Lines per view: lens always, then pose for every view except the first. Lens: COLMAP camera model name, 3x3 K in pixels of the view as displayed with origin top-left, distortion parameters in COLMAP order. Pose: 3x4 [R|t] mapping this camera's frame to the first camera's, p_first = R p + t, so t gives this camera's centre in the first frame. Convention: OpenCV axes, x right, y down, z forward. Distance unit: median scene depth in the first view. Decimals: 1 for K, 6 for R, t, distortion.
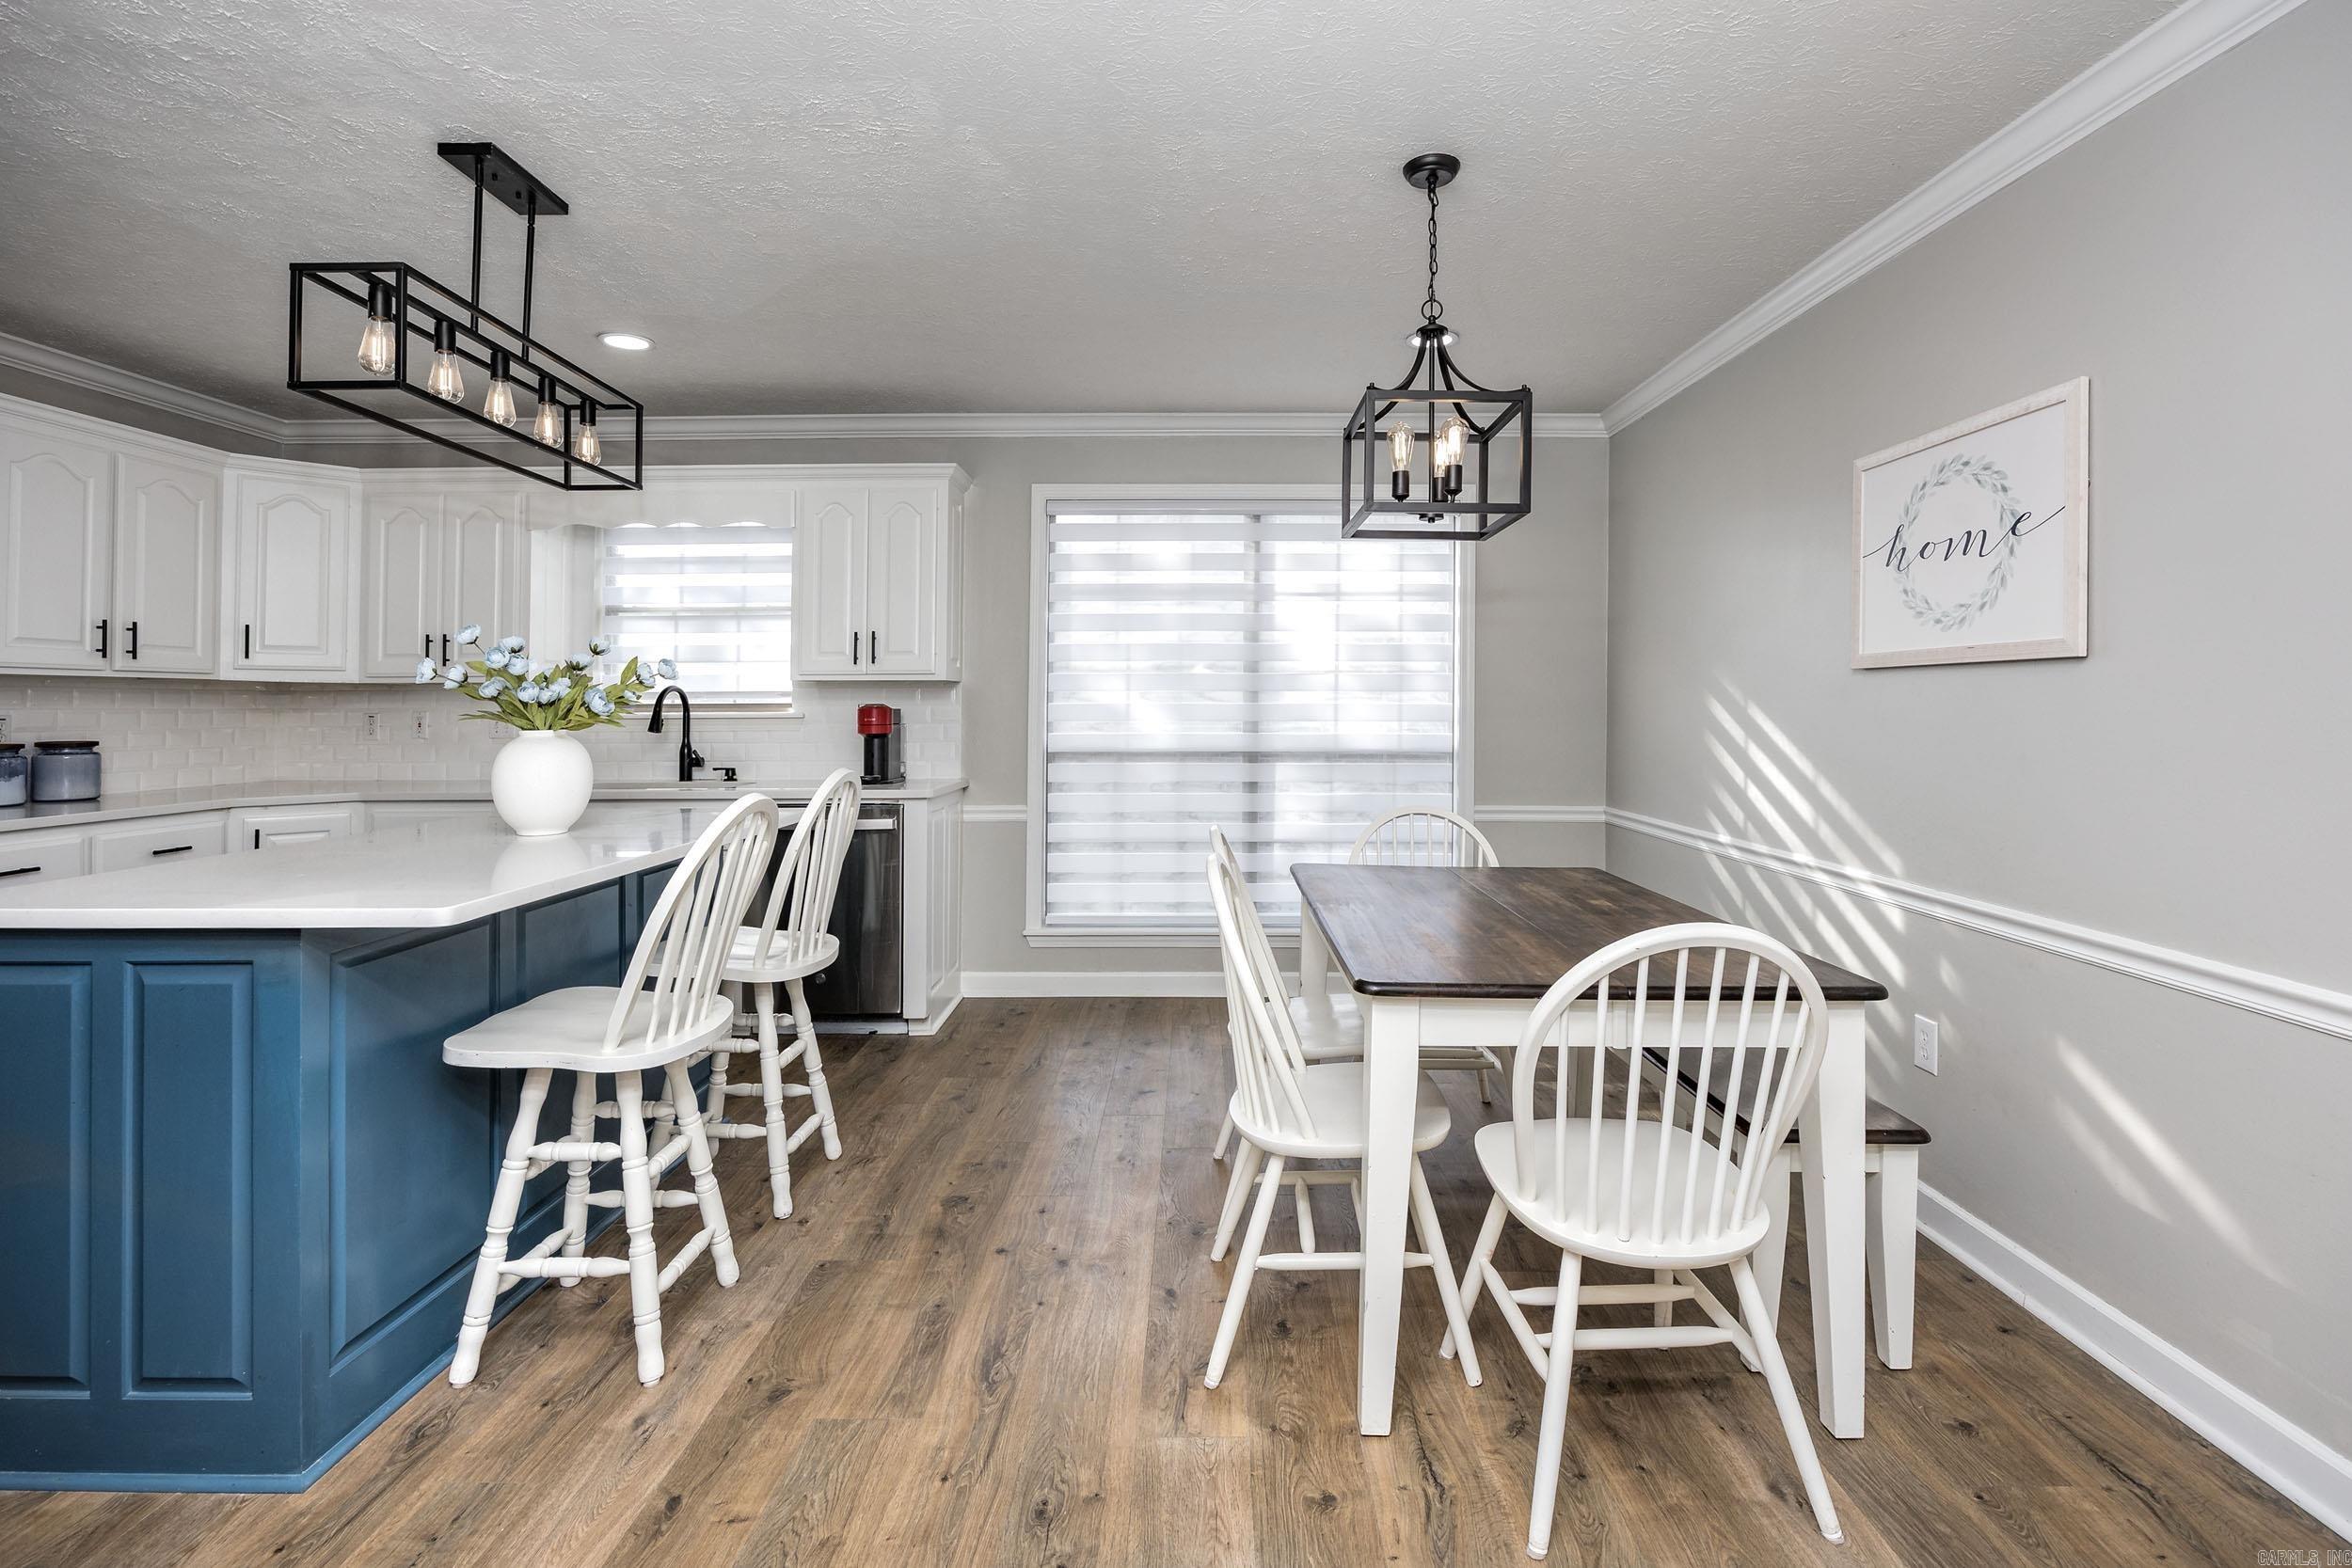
lens RADIAL K [[1052.8, 0, 1234.7], [0, 1052.8, 735.4], [0, 0, 1]] dist [-0.022113, 0.001961]
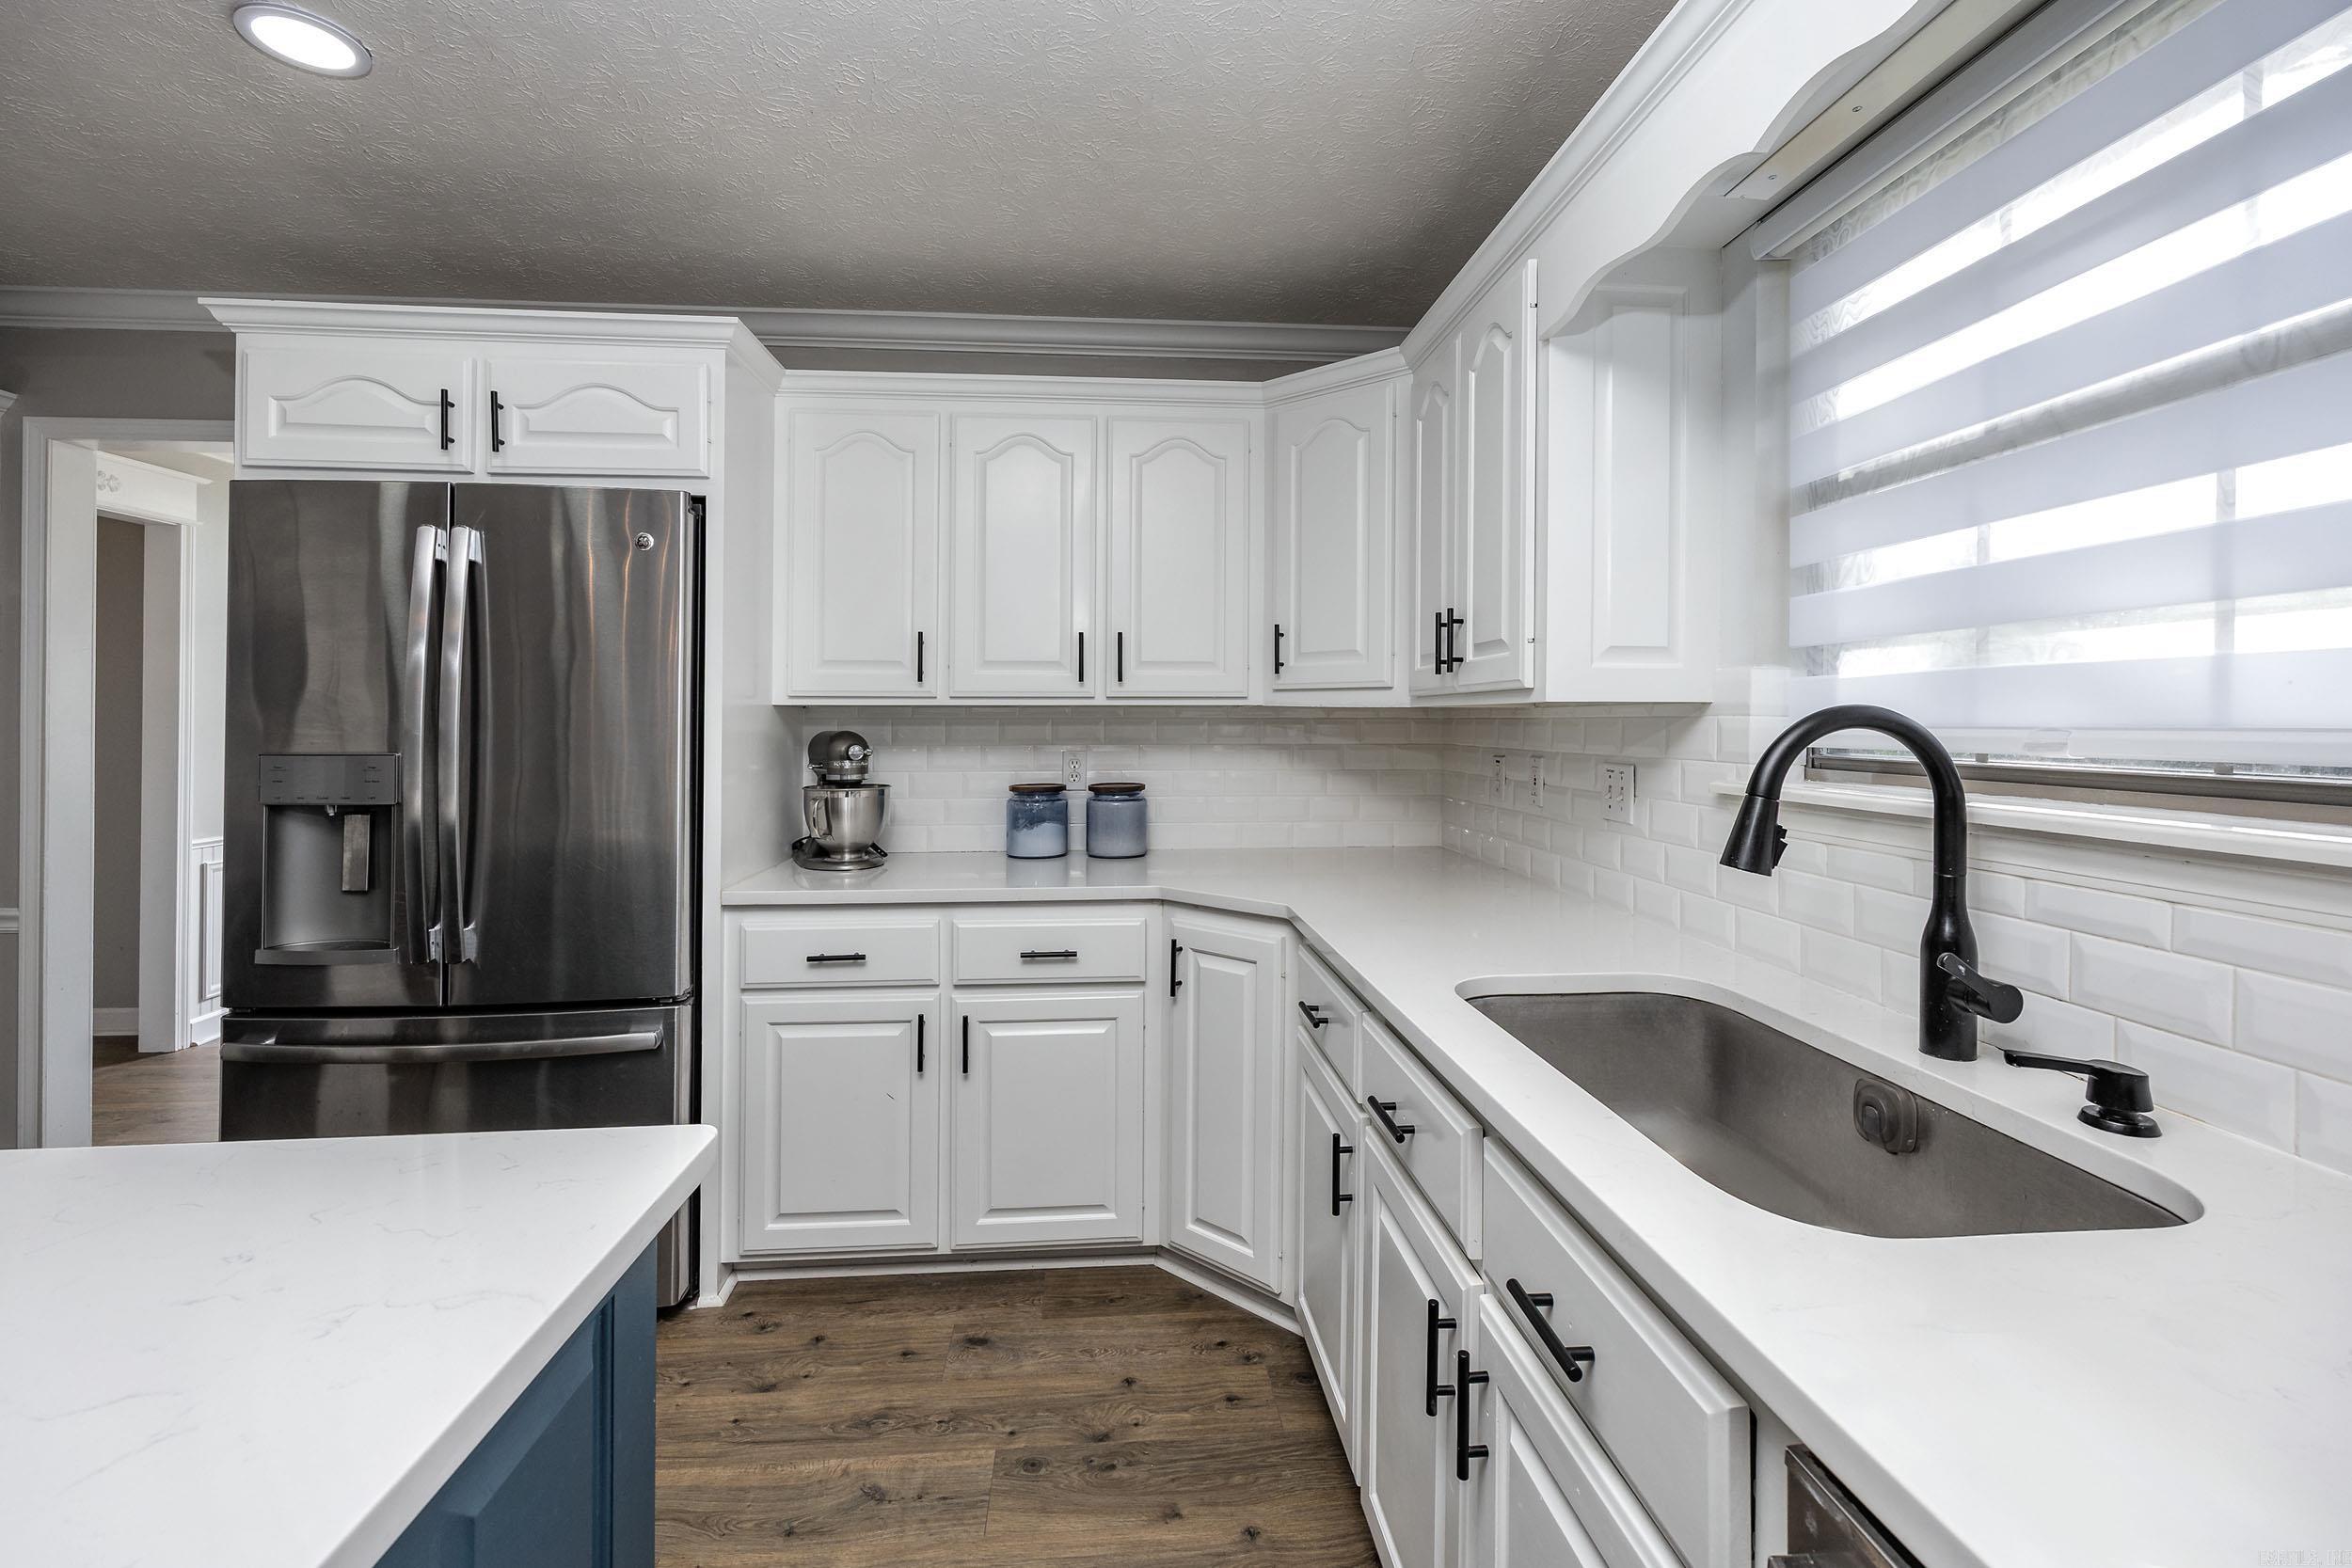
lens RADIAL K [[1018.3, 0, 1121.1], [0, 1018.3, 712.0], [0, 0, 1]] dist [0.093401, -0.000098]
pose [[0.077953, -0.008009, -0.996925, -0.320581], [-0.033541, 0.999381, -0.010652, -0.043934], [0.996393, 0.034268, 0.077636, 0.945059]]
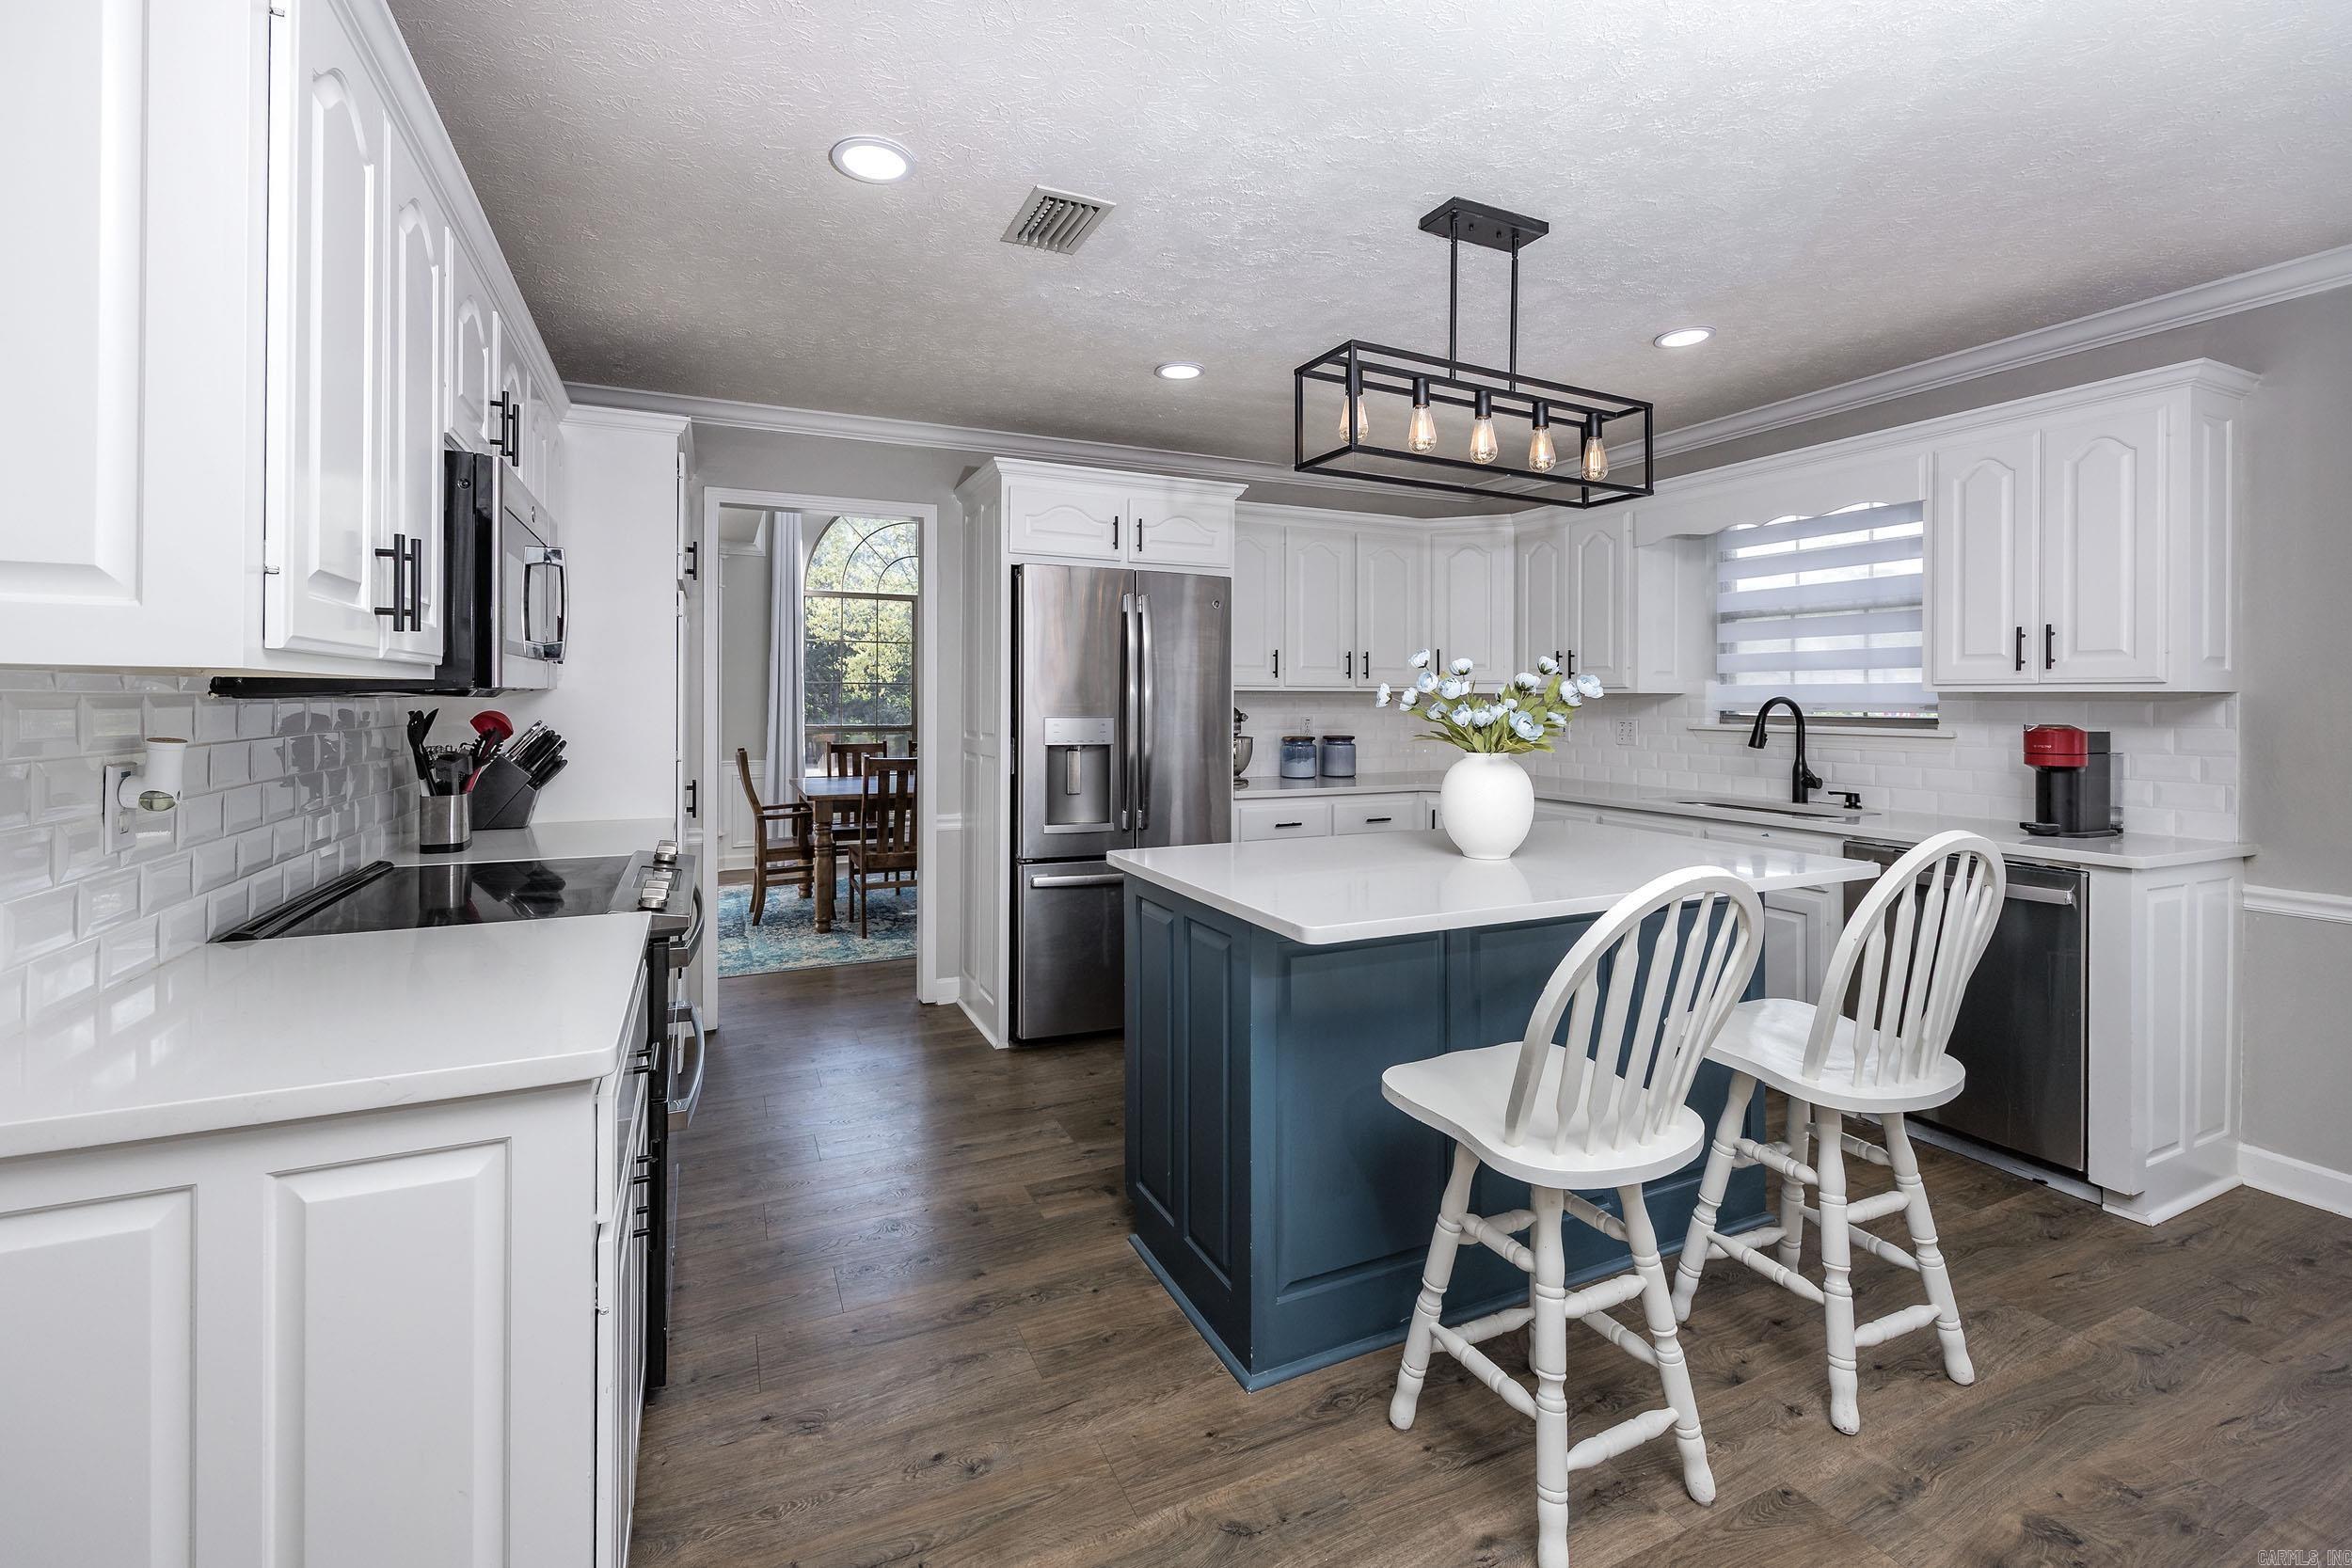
lens RADIAL K [[1014.9, 0, 1139.2], [0, 1014.9, 690.2], [0, 0, 1]] dist [-0.001113, -0.000014]
pose [[0.398496, -0.002228, -0.917167, 0.056054], [-0.034204, 0.999265, -0.017289, -0.023746], [0.916532, 0.038261, 0.398127, 0.176883]]
